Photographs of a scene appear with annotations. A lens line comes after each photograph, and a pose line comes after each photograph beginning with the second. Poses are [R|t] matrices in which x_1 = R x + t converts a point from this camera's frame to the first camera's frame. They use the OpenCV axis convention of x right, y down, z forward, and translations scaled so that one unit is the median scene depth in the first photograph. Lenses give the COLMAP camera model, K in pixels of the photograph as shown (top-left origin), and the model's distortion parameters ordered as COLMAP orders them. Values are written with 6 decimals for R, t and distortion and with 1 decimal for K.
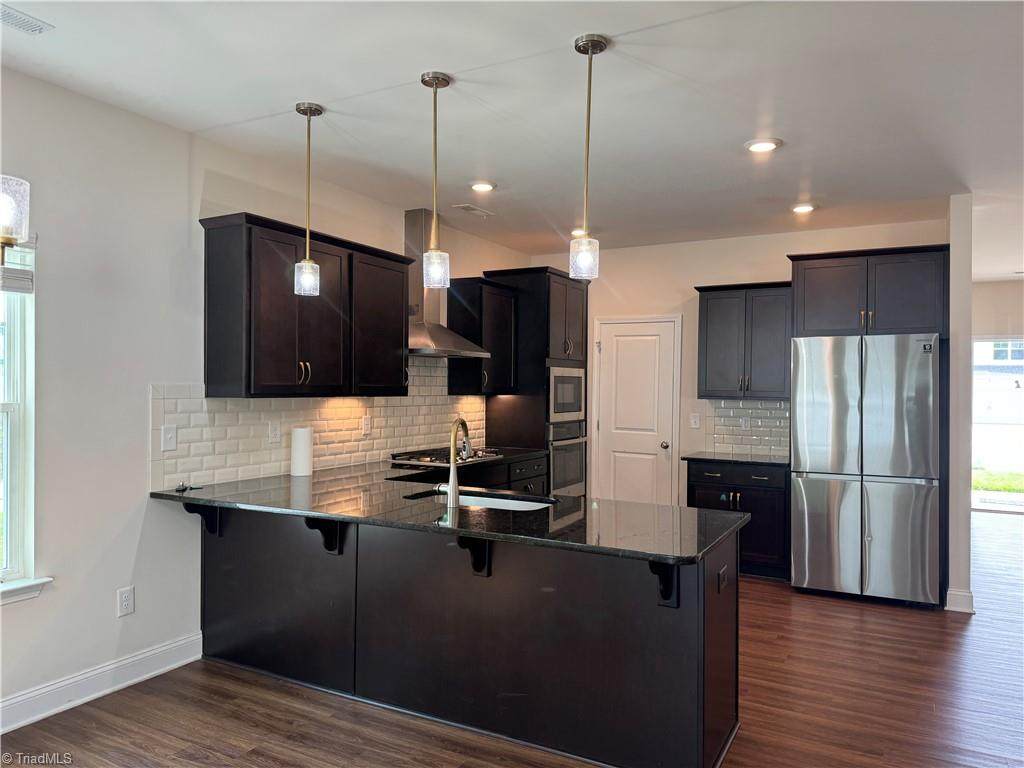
lens RADIAL K [[713.0, 0, 512.0], [0, 713.0, 384.0], [0, 0, 1]] dist [0.003065, 0.000669]
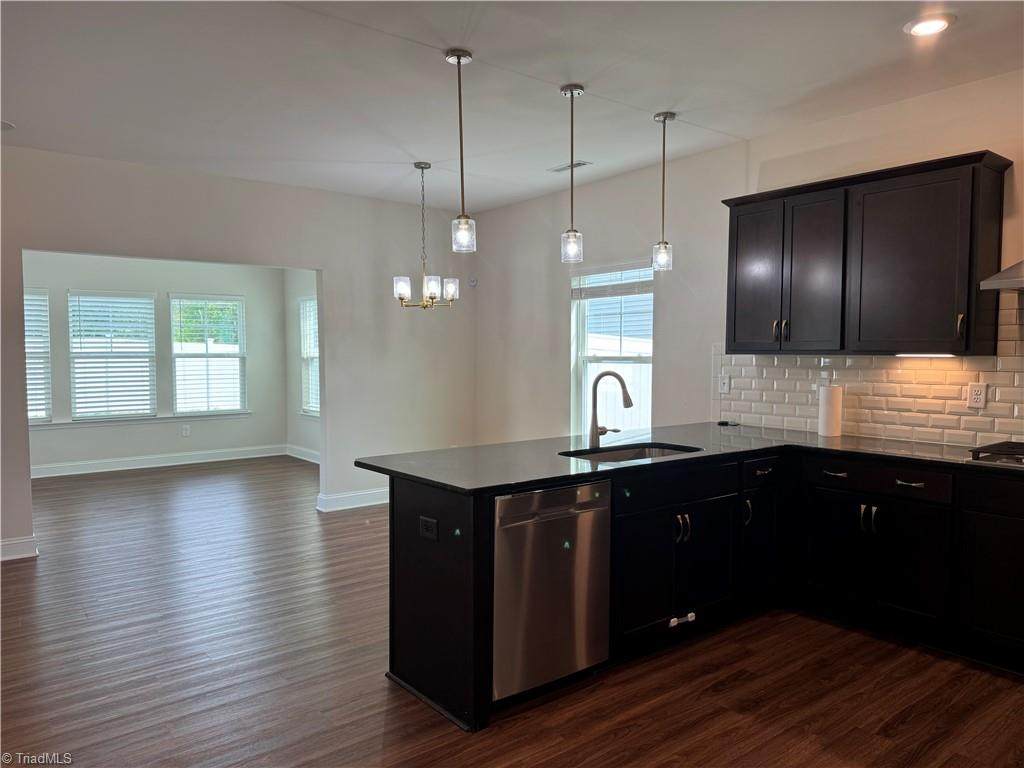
lens RADIAL K [[713.0, 0, 512.0], [0, 713.0, 384.0], [0, 0, 1]] dist [0.003065, 0.000669]
pose [[-0.393274, 0.033021, -0.918828, 0.806948], [-0.001637, 0.999328, 0.036614, 0.024680], [0.919420, 0.015903, -0.392956, 1.045560]]
